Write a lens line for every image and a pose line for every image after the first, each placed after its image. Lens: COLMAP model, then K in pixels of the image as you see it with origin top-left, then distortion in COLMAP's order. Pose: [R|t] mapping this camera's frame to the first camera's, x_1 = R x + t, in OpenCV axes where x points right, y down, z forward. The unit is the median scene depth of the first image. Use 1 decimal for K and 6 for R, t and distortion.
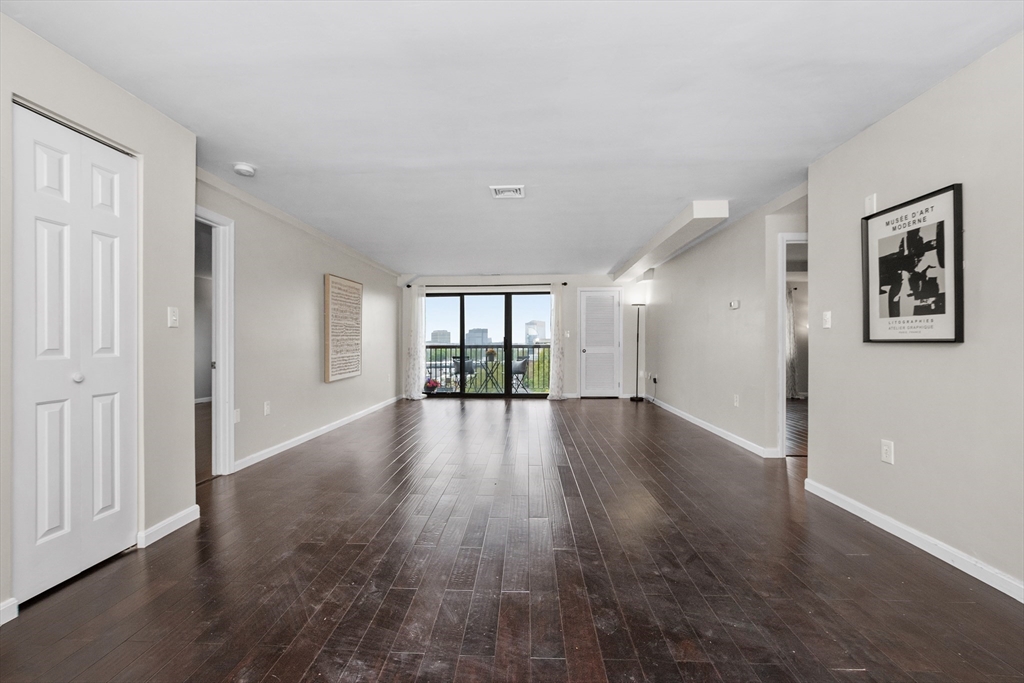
lens RADIAL K [[454.0, 0, 509.7], [0, 454.0, 339.6], [0, 0, 1]] dist [-0.017764, 0.004376]
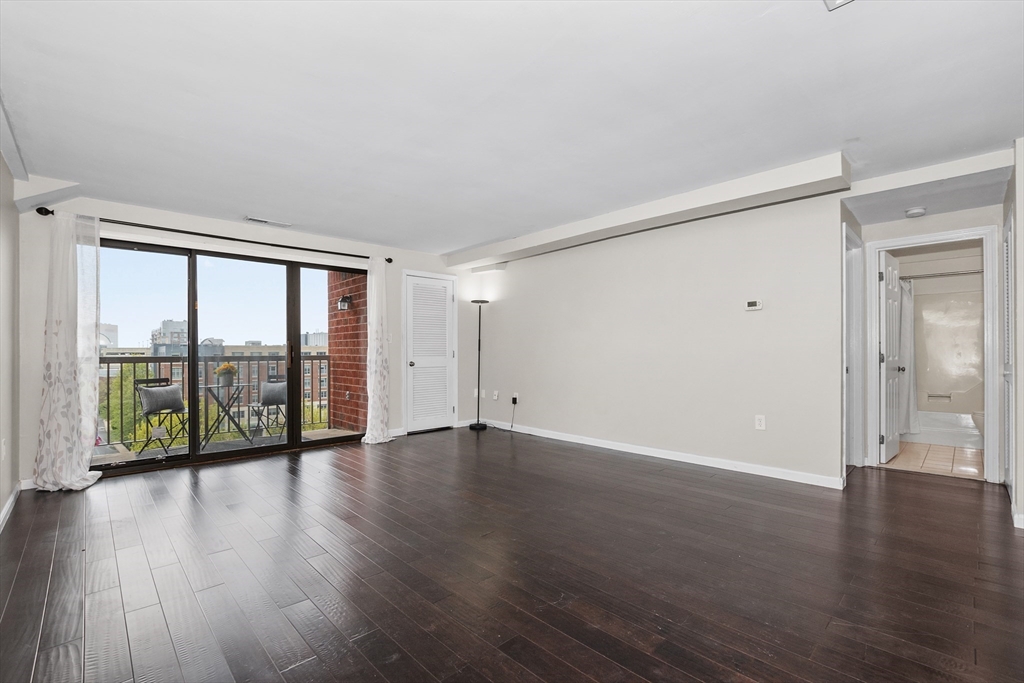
lens RADIAL K [[454.0, 0, 523.9], [0, 454.0, 351.7], [0, 0, 1]] dist [-0.017764, 0.004376]
pose [[0.688359, 0.001940, 0.725368, -0.323866], [-0.004527, 0.999988, 0.001622, 0.007319], [-0.725356, -0.004400, 0.688360, 0.627628]]
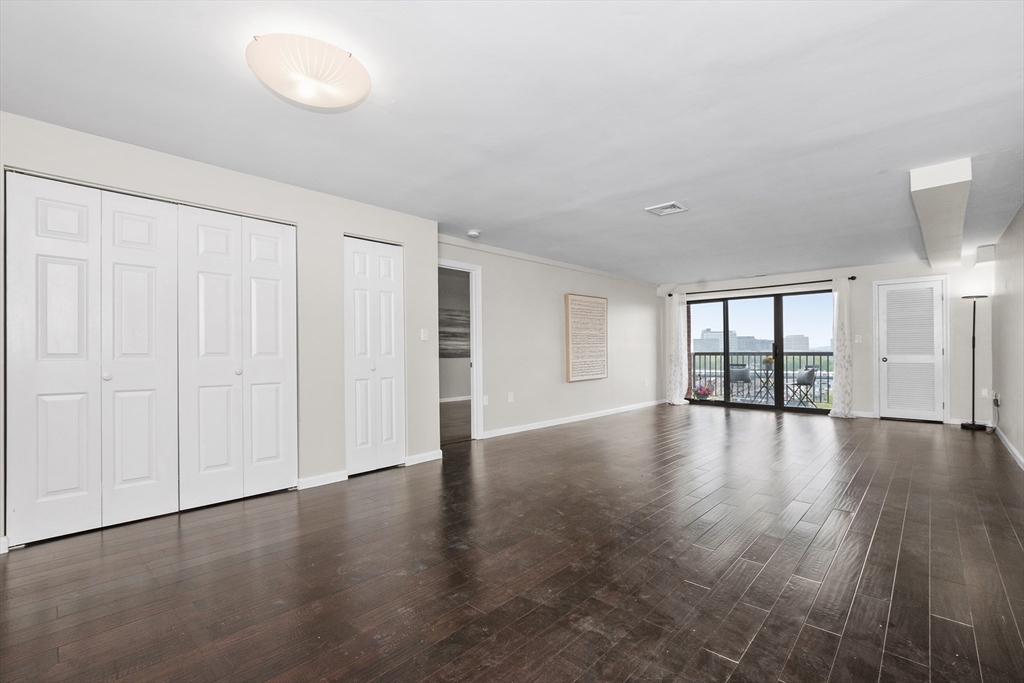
lens RADIAL K [[454.0, 0, 518.1], [0, 454.0, 347.1], [0, 0, 1]] dist [-0.017764, 0.004376]
pose [[0.762464, -0.005028, -0.647011, 0.280541], [0.005595, 0.999984, -0.001177, 0.000547], [0.647007, -0.002723, 0.762479, -0.031897]]
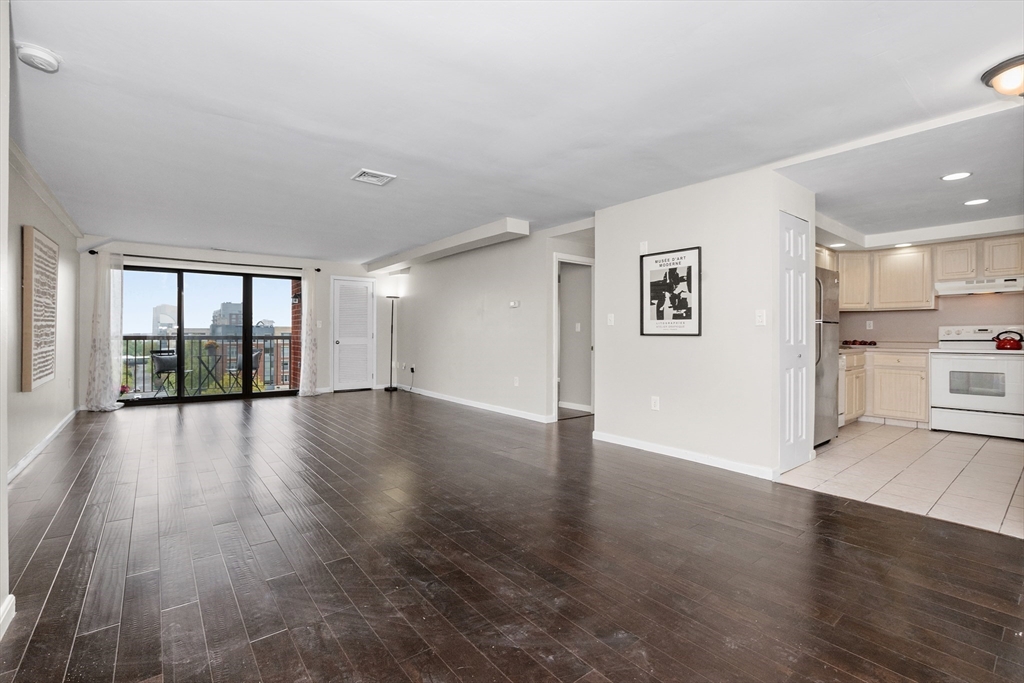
lens RADIAL K [[454.0, 0, 519.5], [0, 454.0, 334.6], [0, 0, 1]] dist [-0.017764, 0.004376]
pose [[0.754412, 0.006463, 0.656369, -0.264984], [-0.011539, 0.999928, 0.003417, 0.001466], [-0.656300, -0.010151, 0.754432, 0.041485]]
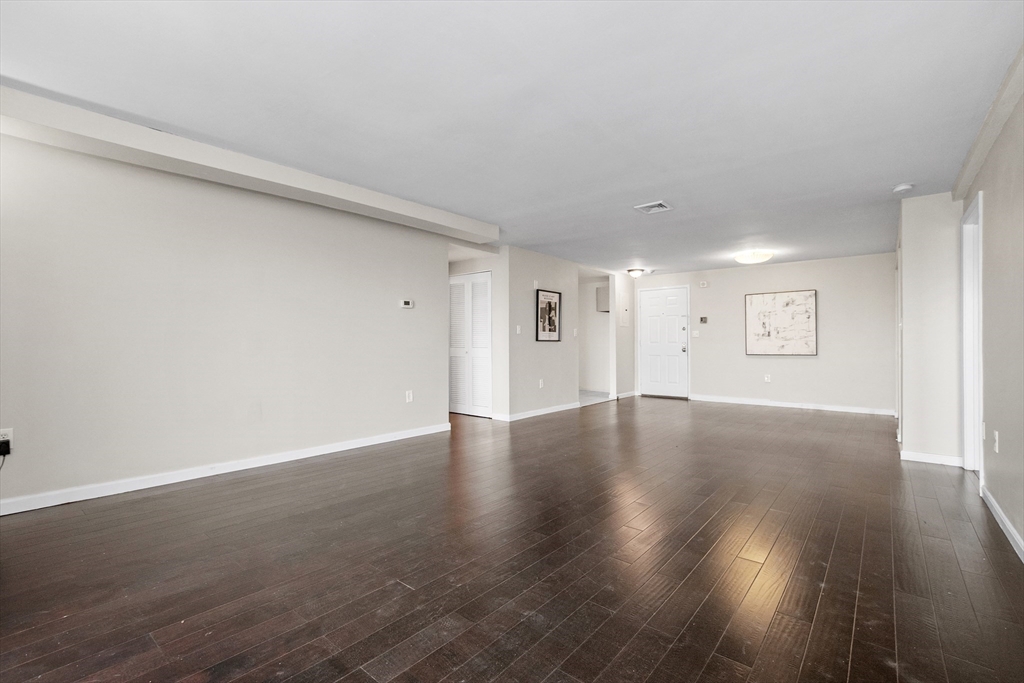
lens RADIAL K [[454.0, 0, 520.0], [0, 454.0, 334.2], [0, 0, 1]] dist [-0.017764, 0.004376]
pose [[-0.795379, 0.010669, 0.606018, -0.285023], [-0.005347, 0.999683, -0.024617, 0.014177], [-0.606089, -0.022820, -0.795070, 1.405349]]
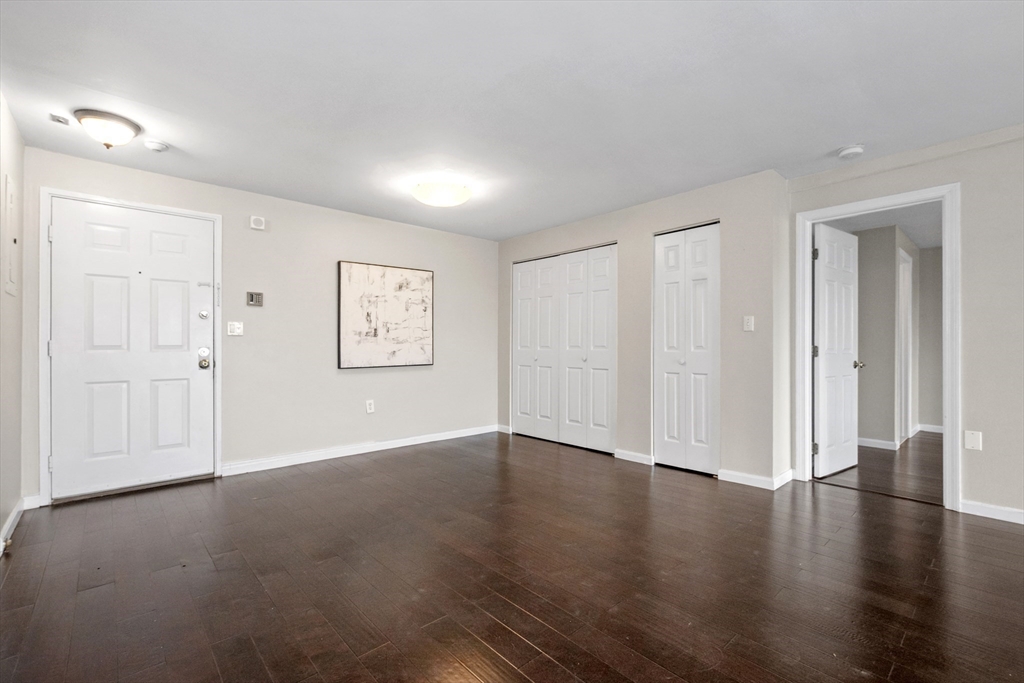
lens RADIAL K [[454.0, 0, 504.9], [0, 454.0, 341.0], [0, 0, 1]] dist [-0.017764, 0.004376]
pose [[-0.711145, -0.006612, -0.703014, 0.332038], [0.004024, 0.999901, -0.013474, 0.003537], [0.703033, -0.012411, -0.711049, 0.645272]]
